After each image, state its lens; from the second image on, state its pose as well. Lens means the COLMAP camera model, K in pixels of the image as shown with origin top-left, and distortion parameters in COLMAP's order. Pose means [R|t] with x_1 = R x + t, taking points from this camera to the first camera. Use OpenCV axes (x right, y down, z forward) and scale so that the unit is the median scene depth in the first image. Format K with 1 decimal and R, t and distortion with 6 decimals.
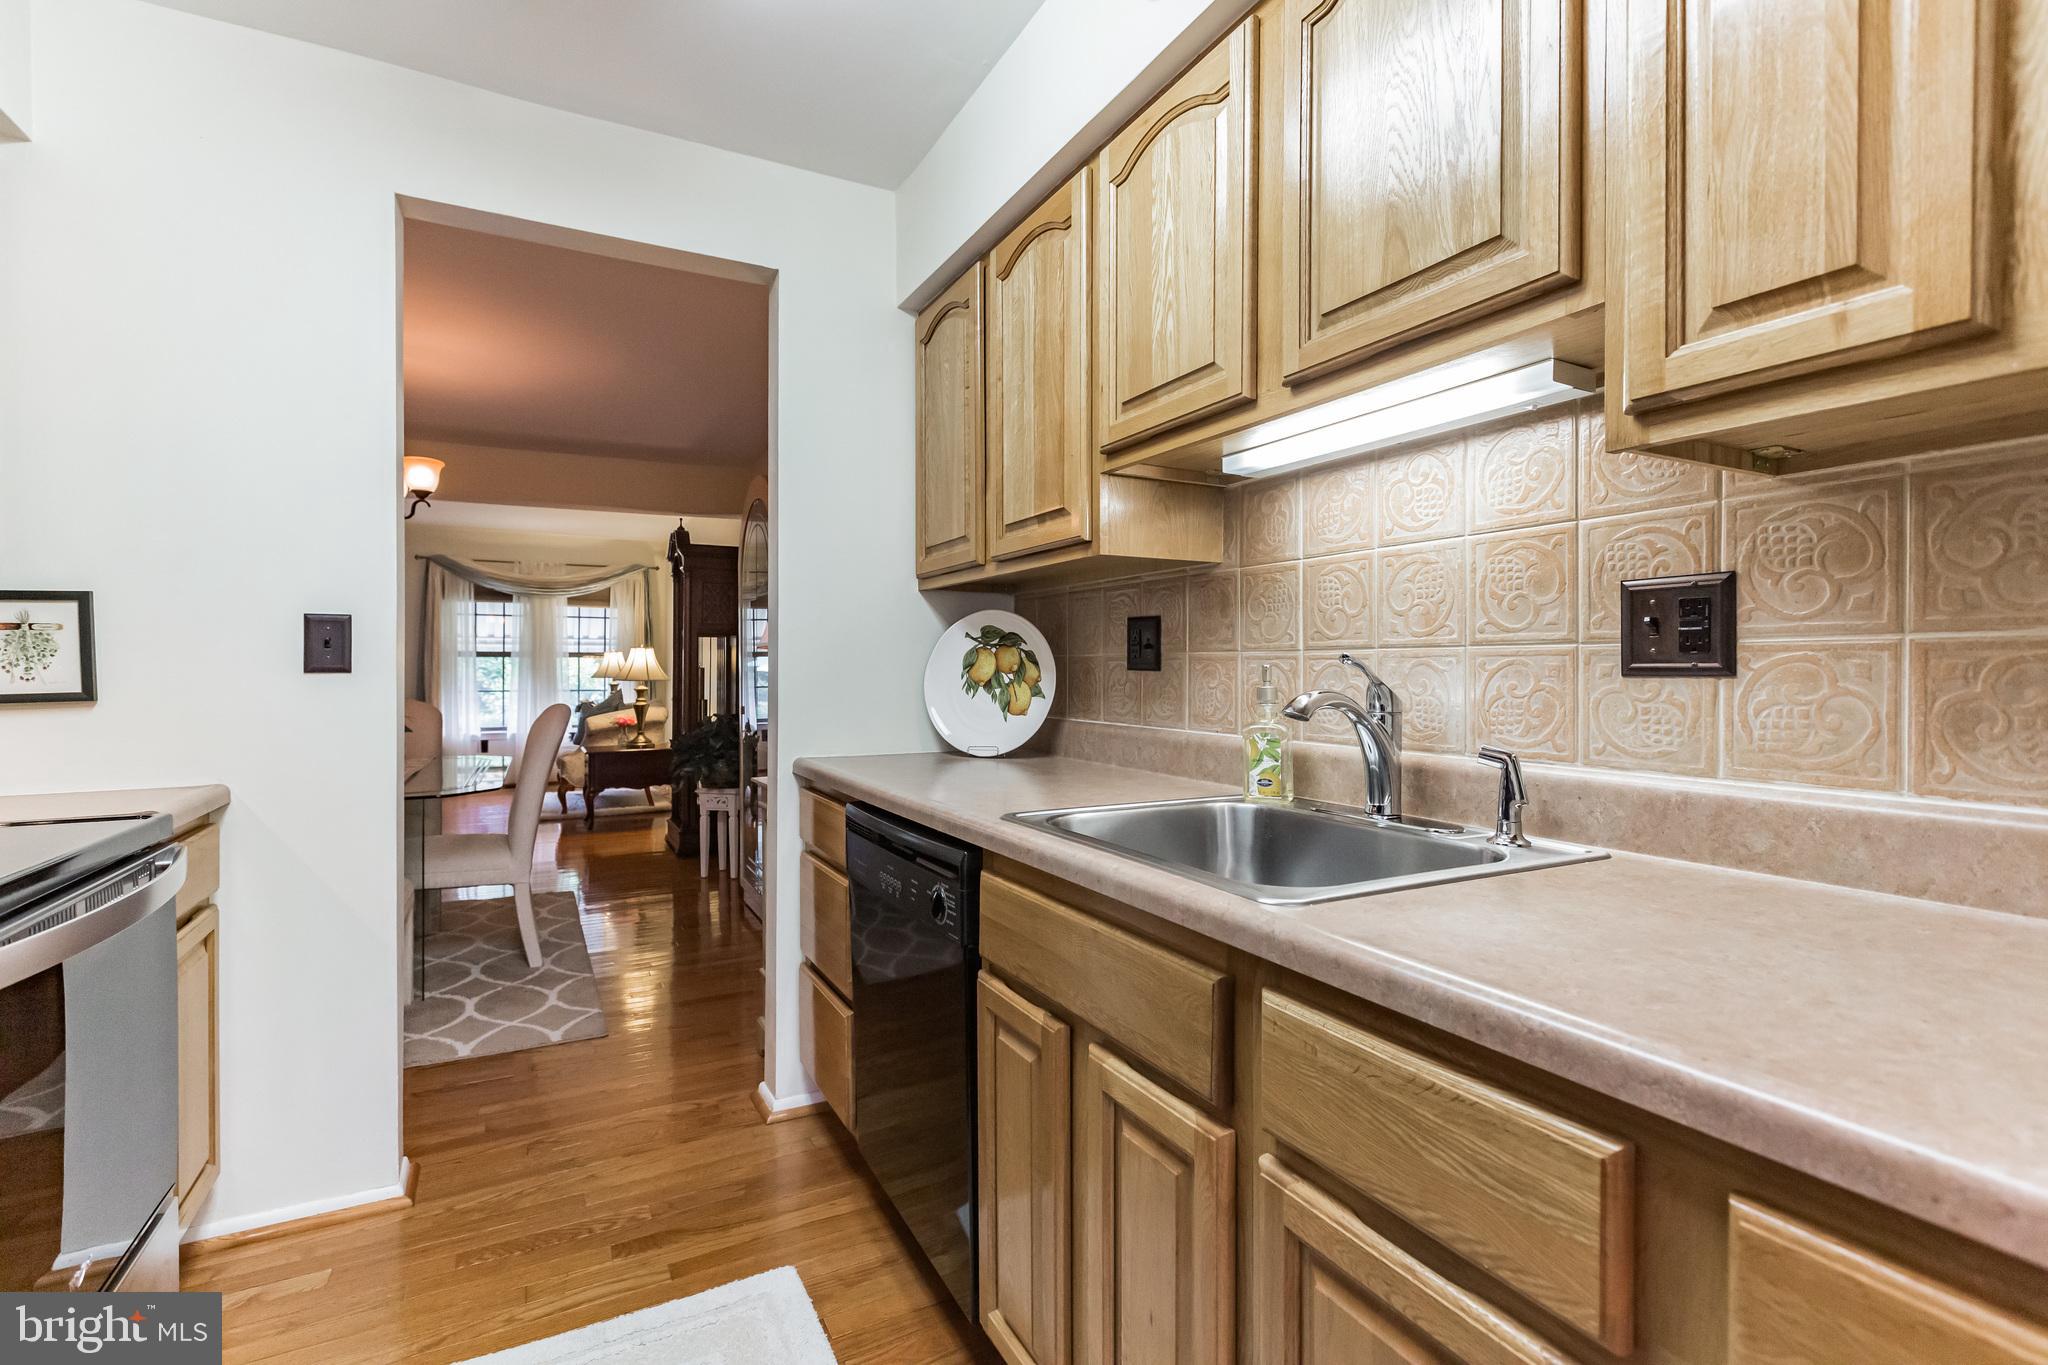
lens RADIAL K [[935.8, 0, 1027.5], [0, 935.8, 671.9], [0, 0, 1]] dist [0.019407, -0.000316]
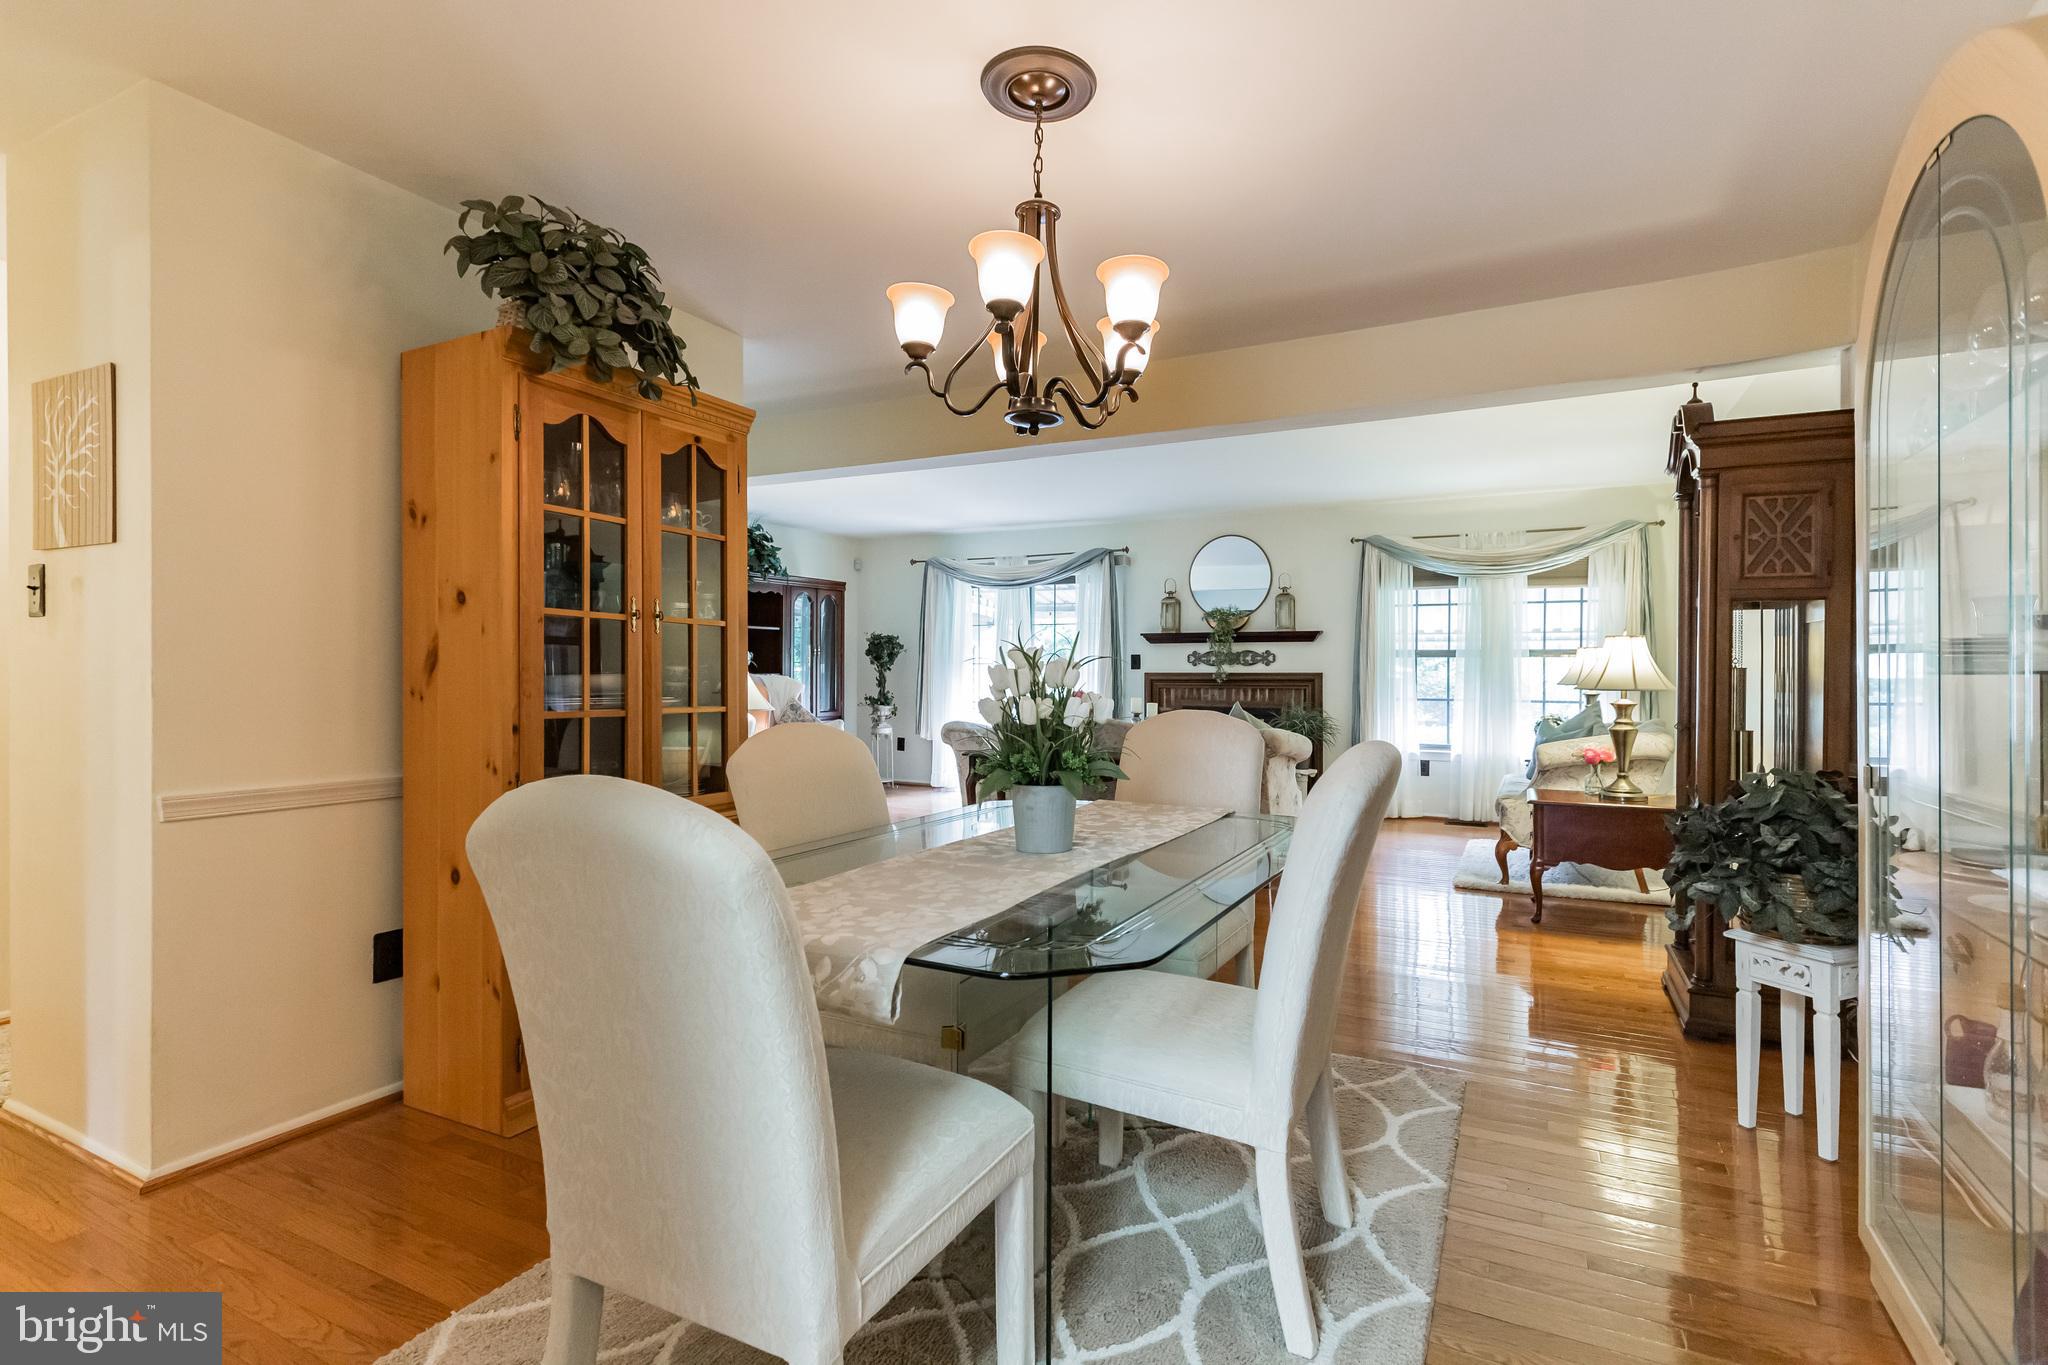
lens RADIAL K [[974.0, 0, 1038.8], [0, 974.0, 673.0], [0, 0, 1]] dist [0.000080, 0.000801]
pose [[0.578214, 0.001966, -0.815883, -0.111600], [-0.005803, 0.999982, -0.001702, 0.001397], [0.815864, 0.005719, 0.578215, 0.315429]]
